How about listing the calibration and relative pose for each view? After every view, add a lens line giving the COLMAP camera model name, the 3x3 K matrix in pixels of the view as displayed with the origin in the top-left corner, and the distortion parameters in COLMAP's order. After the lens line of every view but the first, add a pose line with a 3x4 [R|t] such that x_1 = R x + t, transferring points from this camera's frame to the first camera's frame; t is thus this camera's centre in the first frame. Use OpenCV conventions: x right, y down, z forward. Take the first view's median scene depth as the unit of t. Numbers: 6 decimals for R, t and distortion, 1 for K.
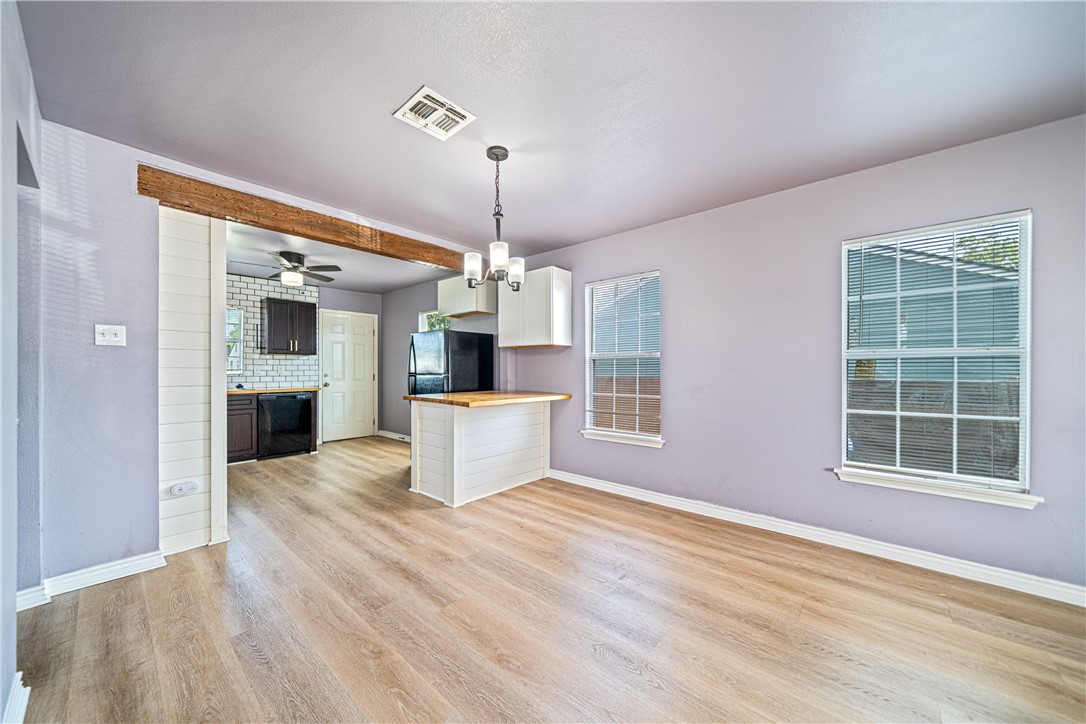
lens RADIAL K [[395.5, 0, 540.5], [0, 395.5, 371.6], [0, 0, 1]] dist [-0.000022, -0.000074]
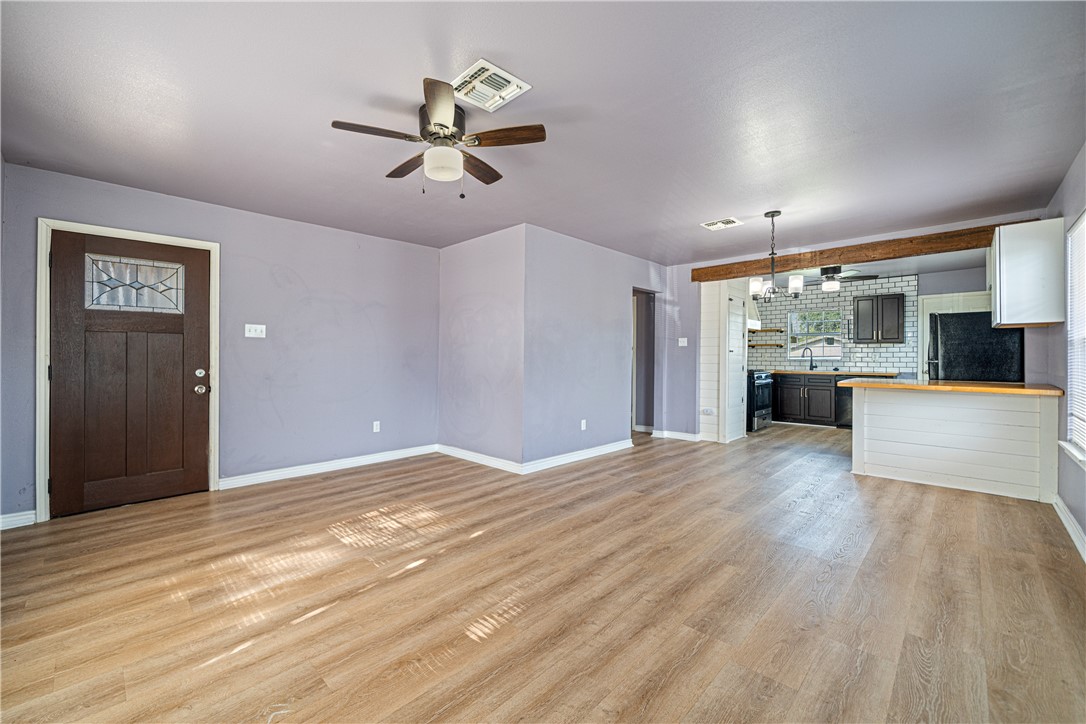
lens RADIAL K [[415.9, 0, 511.2], [0, 415.9, 355.2], [0, 0, 1]] dist [-0.001405, -0.000126]
pose [[-0.084935, -0.005081, -0.996374, 0.660187], [-0.006679, 0.999967, -0.004530, 0.004151], [0.996364, 0.006270, -0.084967, 0.056598]]
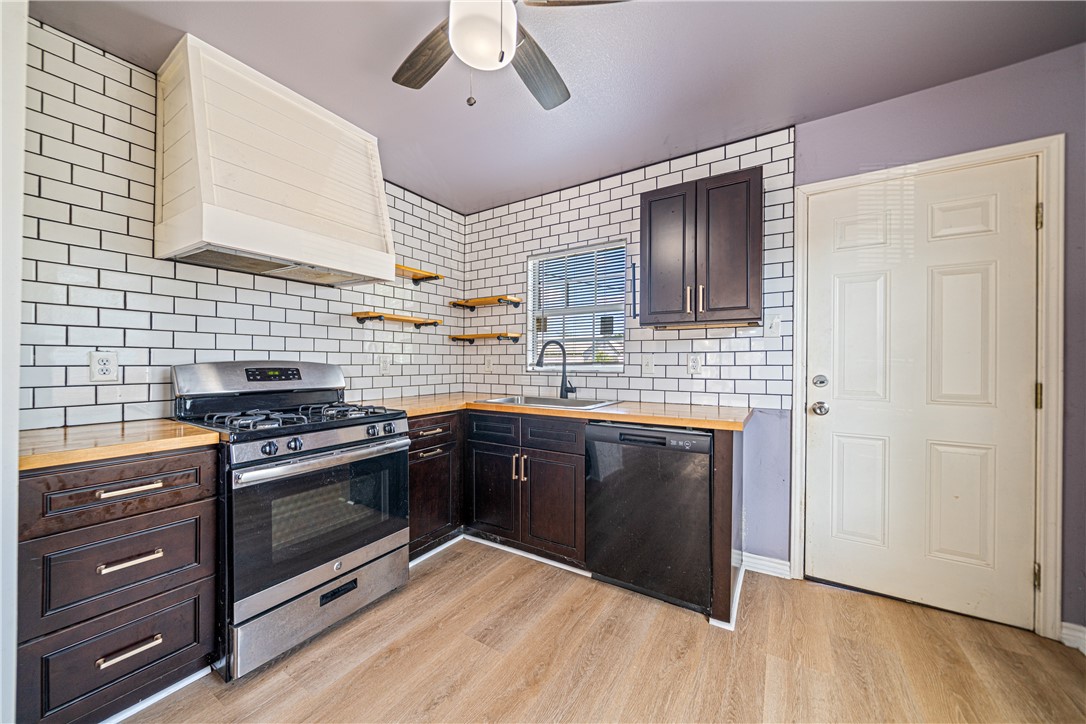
lens RADIAL K [[398.7, 0, 536.4], [0, 398.7, 363.9], [0, 0, 1]] dist [-0.001188, -0.000122]
pose [[0.163633, 0.001443, -0.986520, -0.281246], [-0.004908, 0.999988, 0.000648, -0.004423], [0.986509, 0.004736, 0.163638, 0.803795]]
